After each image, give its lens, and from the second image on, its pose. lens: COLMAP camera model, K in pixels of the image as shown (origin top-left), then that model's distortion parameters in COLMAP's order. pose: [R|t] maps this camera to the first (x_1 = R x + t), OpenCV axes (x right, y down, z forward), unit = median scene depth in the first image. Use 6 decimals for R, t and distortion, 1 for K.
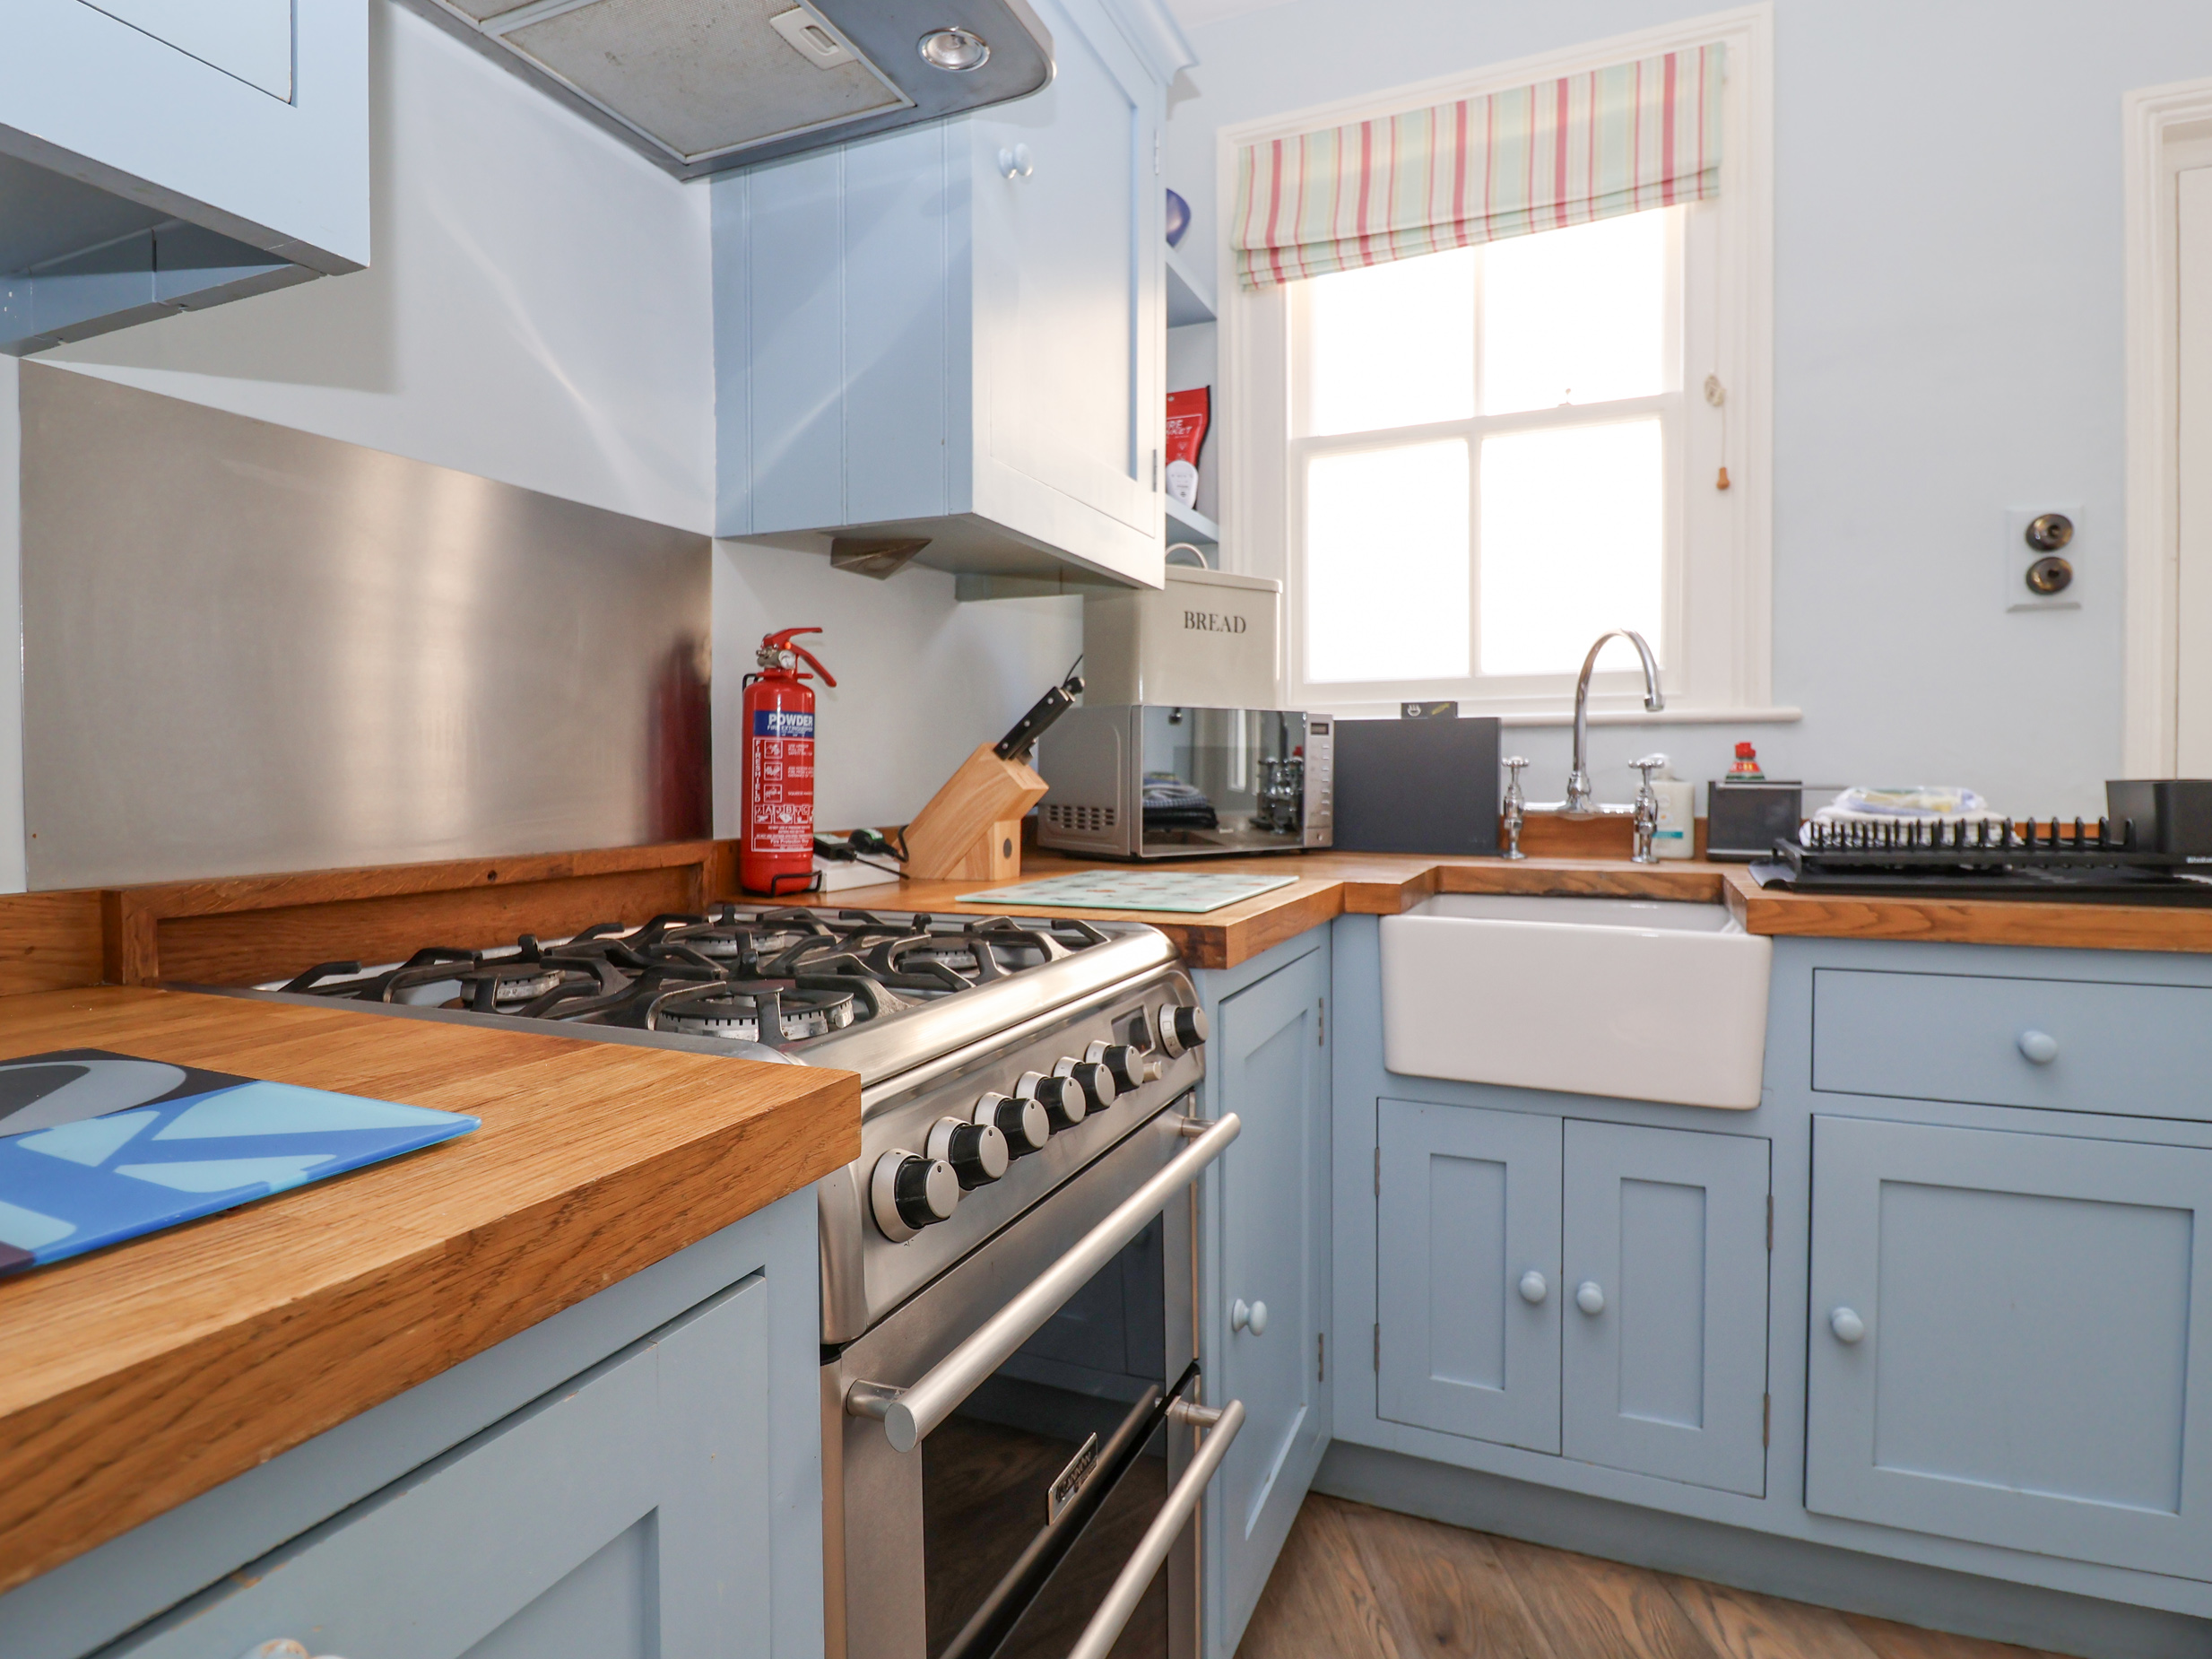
lens RADIAL K [[1175.1, 0, 1110.7], [0, 1175.1, 810.6], [0, 0, 1]] dist [-0.009337, 0.000560]
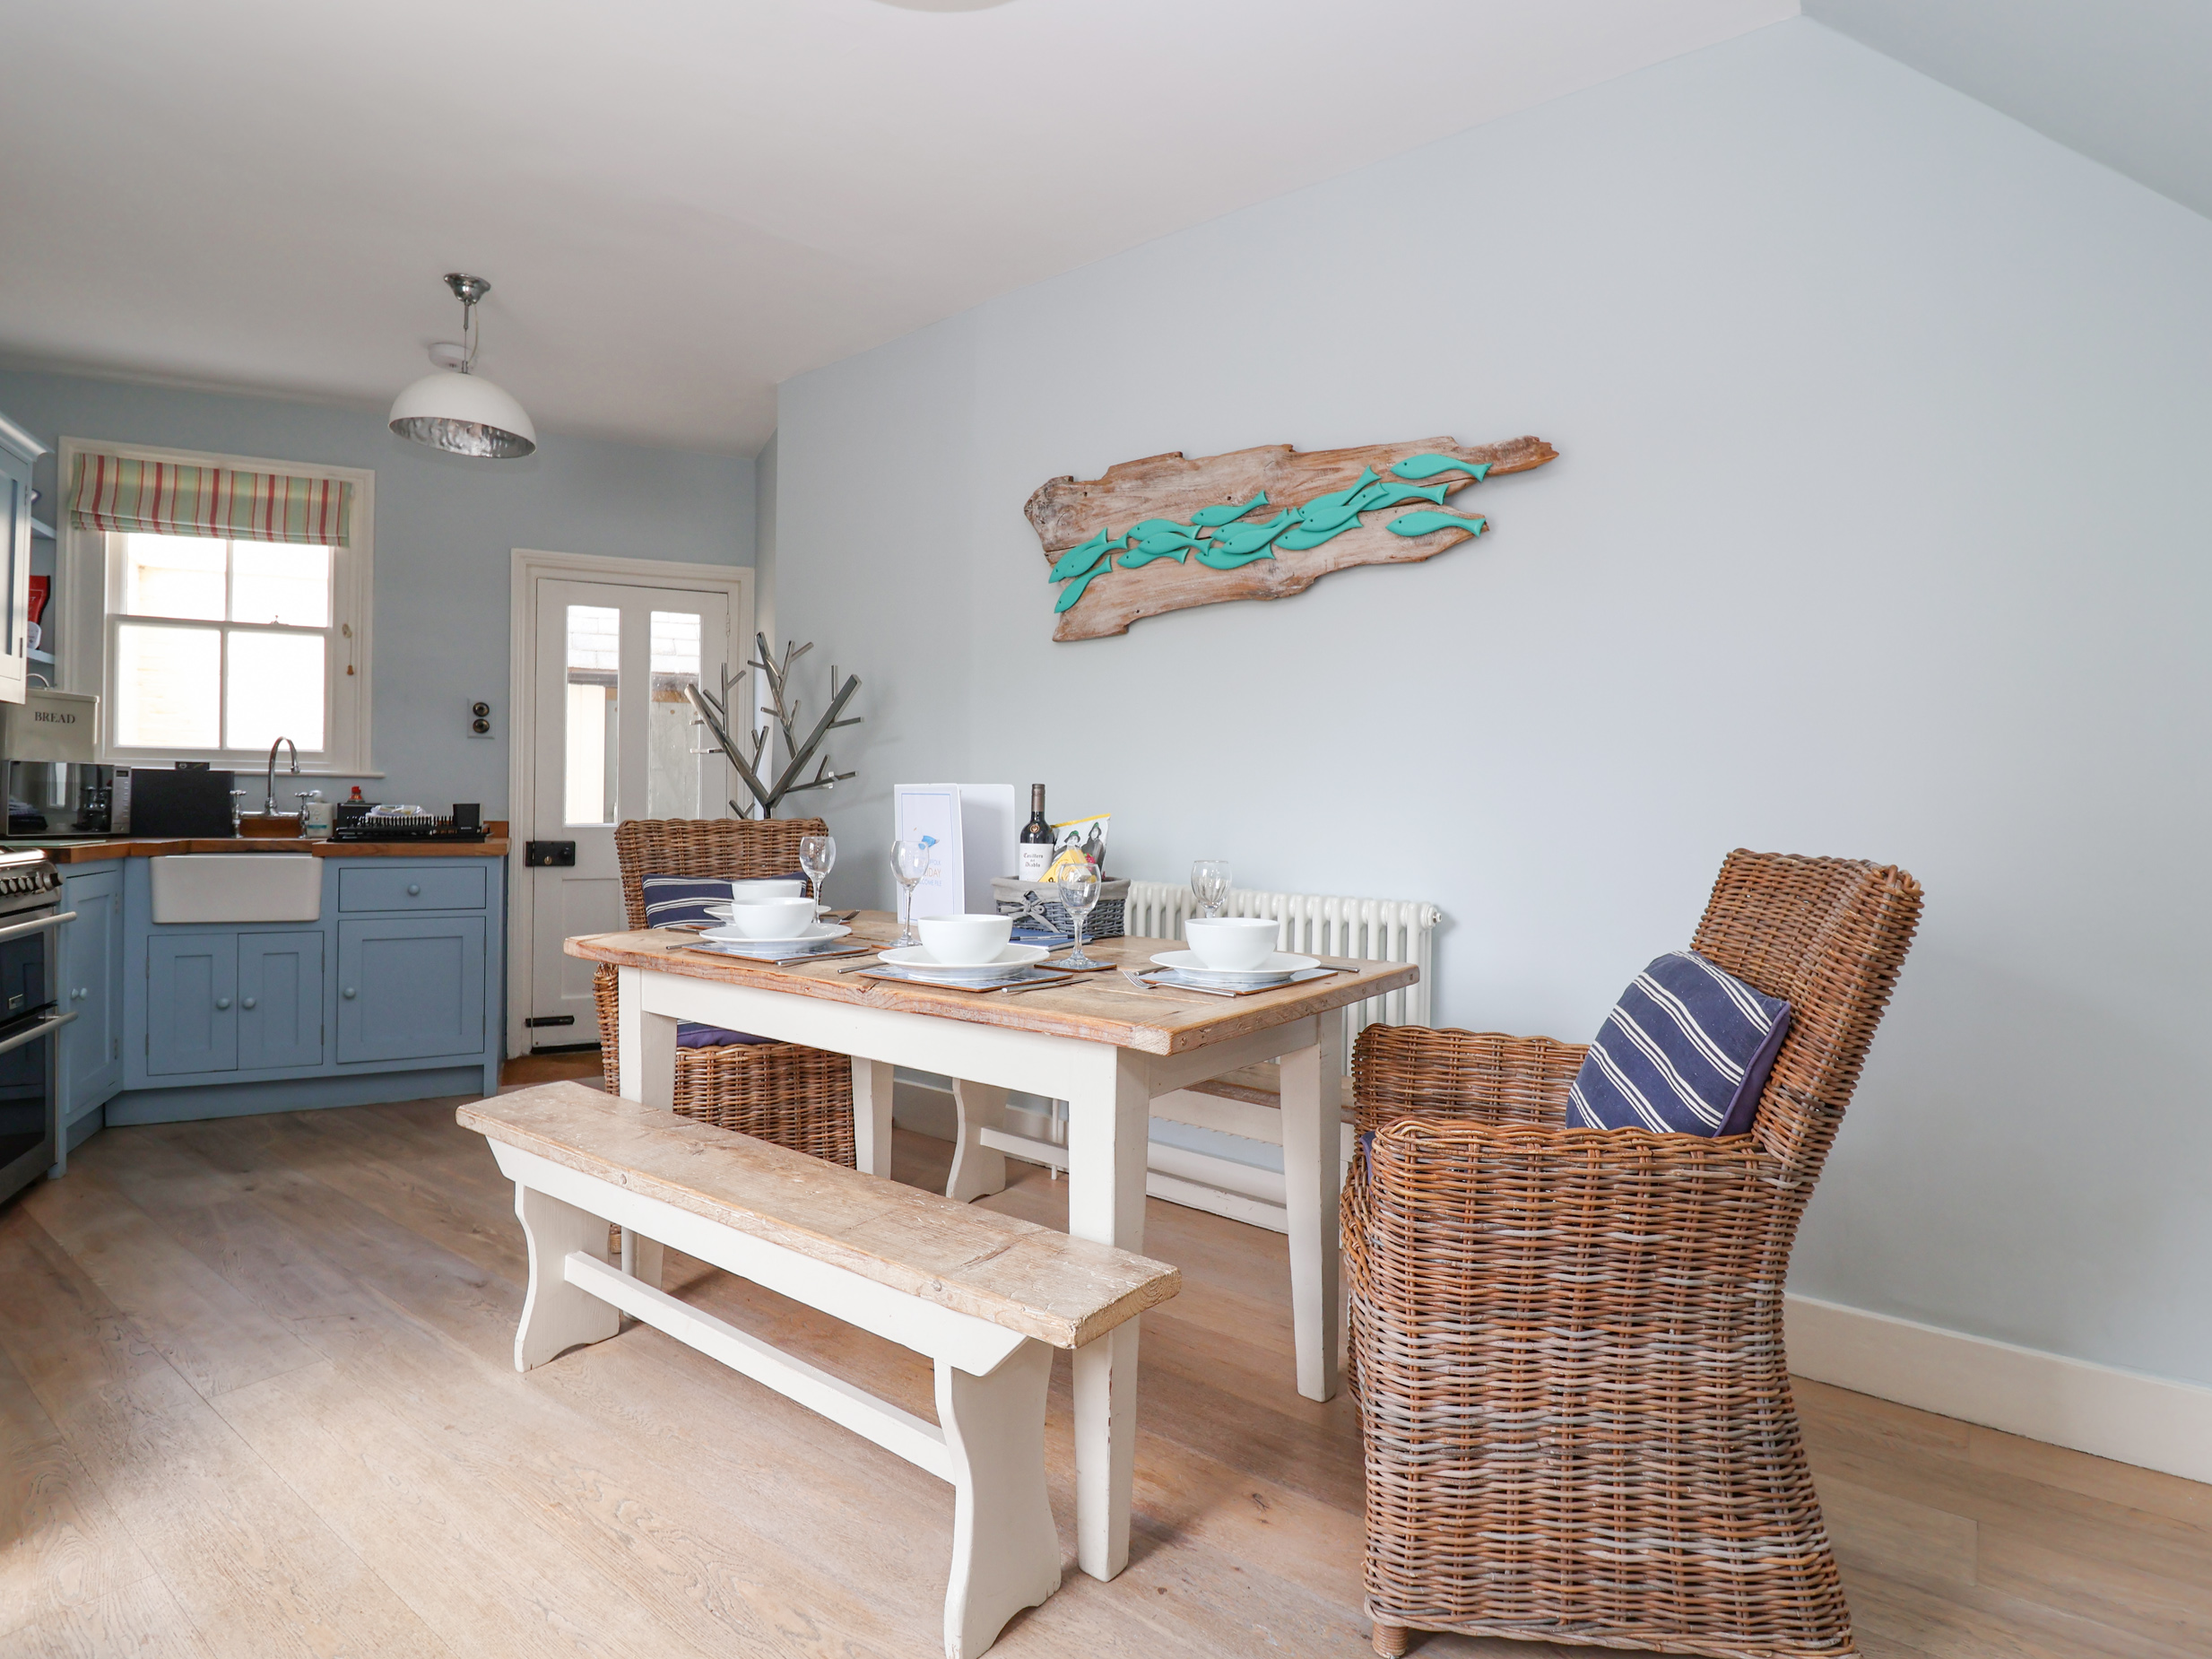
lens RADIAL K [[1175.1, 0, 1097.0], [0, 1175.1, 800.8], [0, 0, 1]] dist [-0.009337, 0.000560]
pose [[0.657569, 0.017321, 0.753195, -0.236314], [0.009522, 0.999465, -0.031297, 0.056124], [-0.753334, 0.027752, 0.657052, -1.615027]]
